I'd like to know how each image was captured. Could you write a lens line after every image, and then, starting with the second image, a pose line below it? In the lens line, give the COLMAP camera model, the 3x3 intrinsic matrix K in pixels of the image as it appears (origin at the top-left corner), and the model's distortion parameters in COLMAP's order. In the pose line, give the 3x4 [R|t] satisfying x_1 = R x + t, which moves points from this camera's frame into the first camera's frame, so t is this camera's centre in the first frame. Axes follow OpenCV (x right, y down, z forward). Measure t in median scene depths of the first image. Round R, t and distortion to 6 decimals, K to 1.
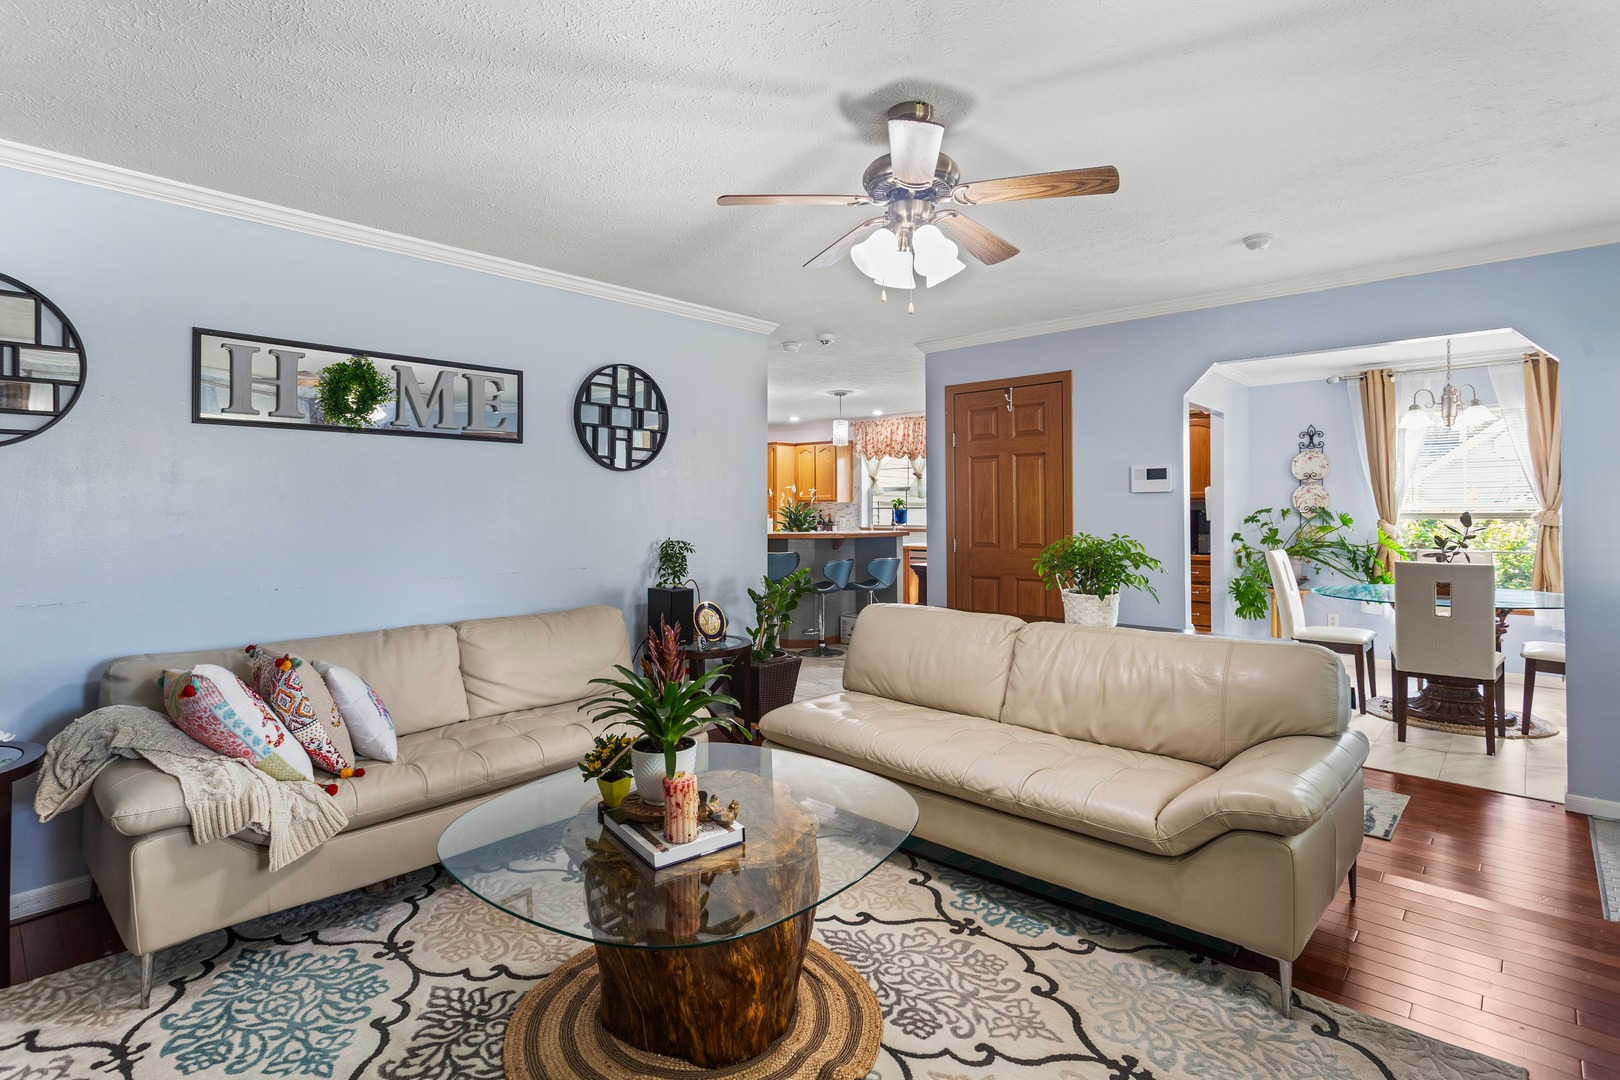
lens RADIAL K [[782.5, 0, 833.9], [0, 782.5, 509.3], [0, 0, 1]] dist [0.001640, 0.001823]
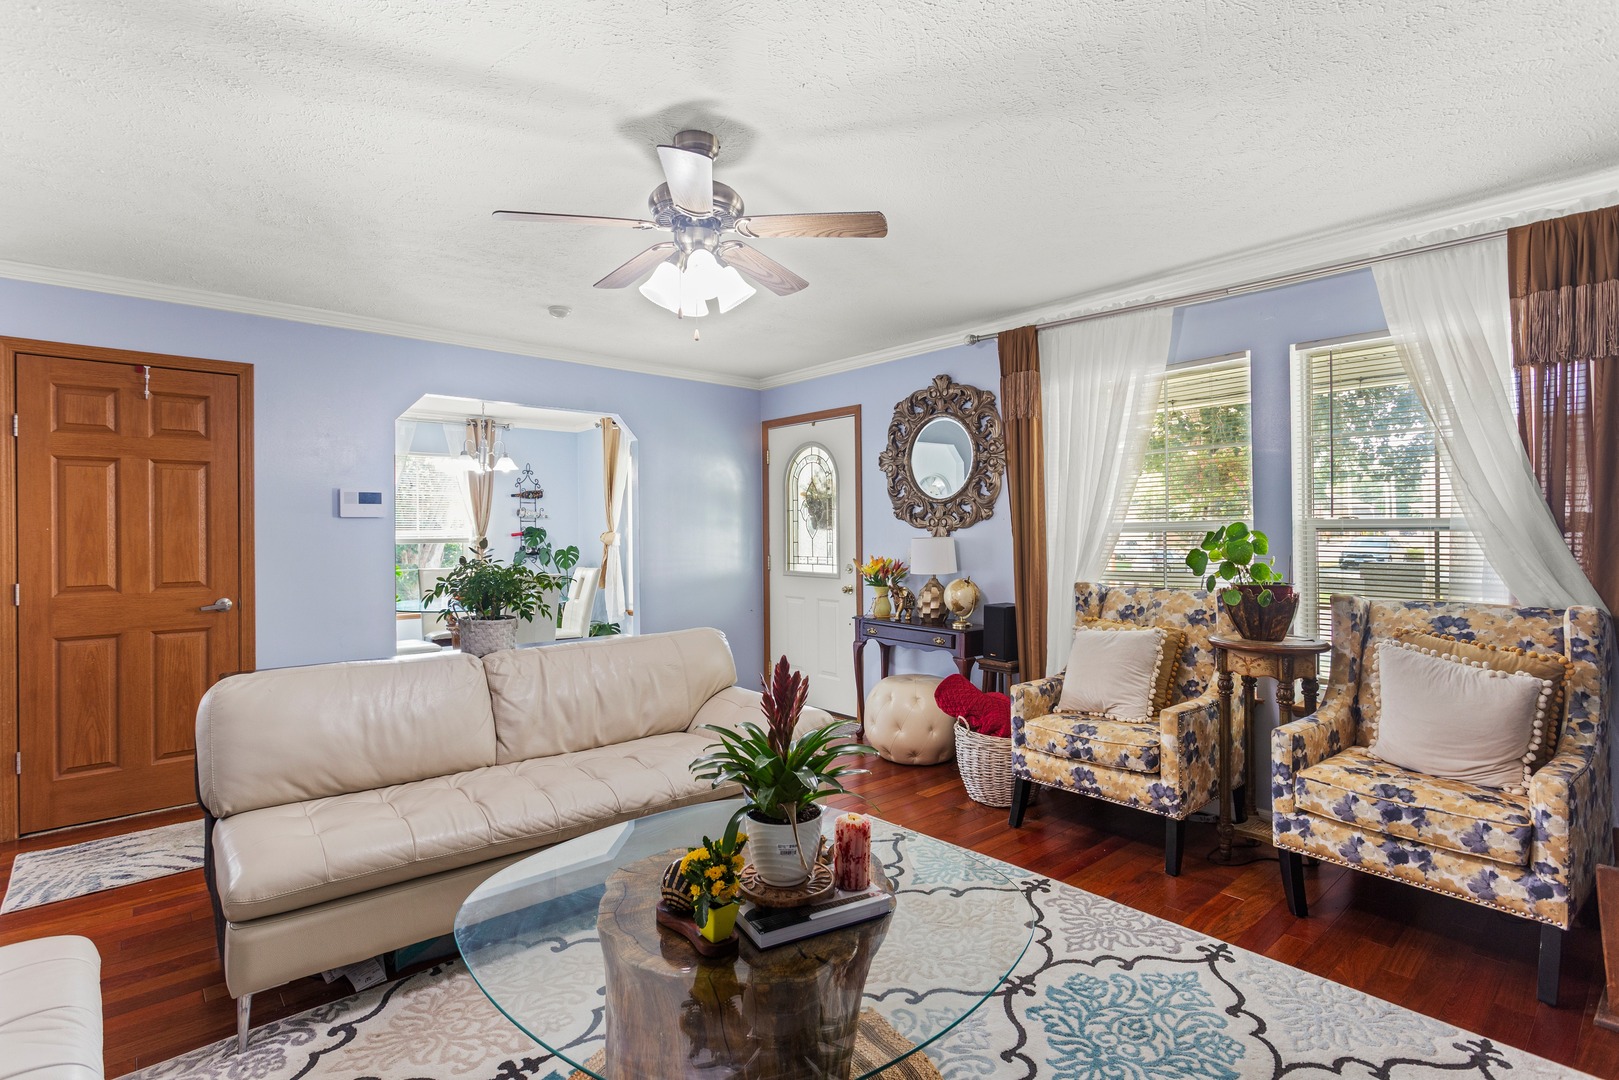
lens RADIAL K [[782.0, 0, 813.6], [0, 782.0, 530.1], [0, 0, 1]] dist [0.001640, 0.001823]
pose [[0.117590, 0.005087, 0.993049, -0.406509], [0.011527, 0.999913, -0.006487, 0.006152], [-0.992995, 0.012210, 0.117521, 0.302283]]
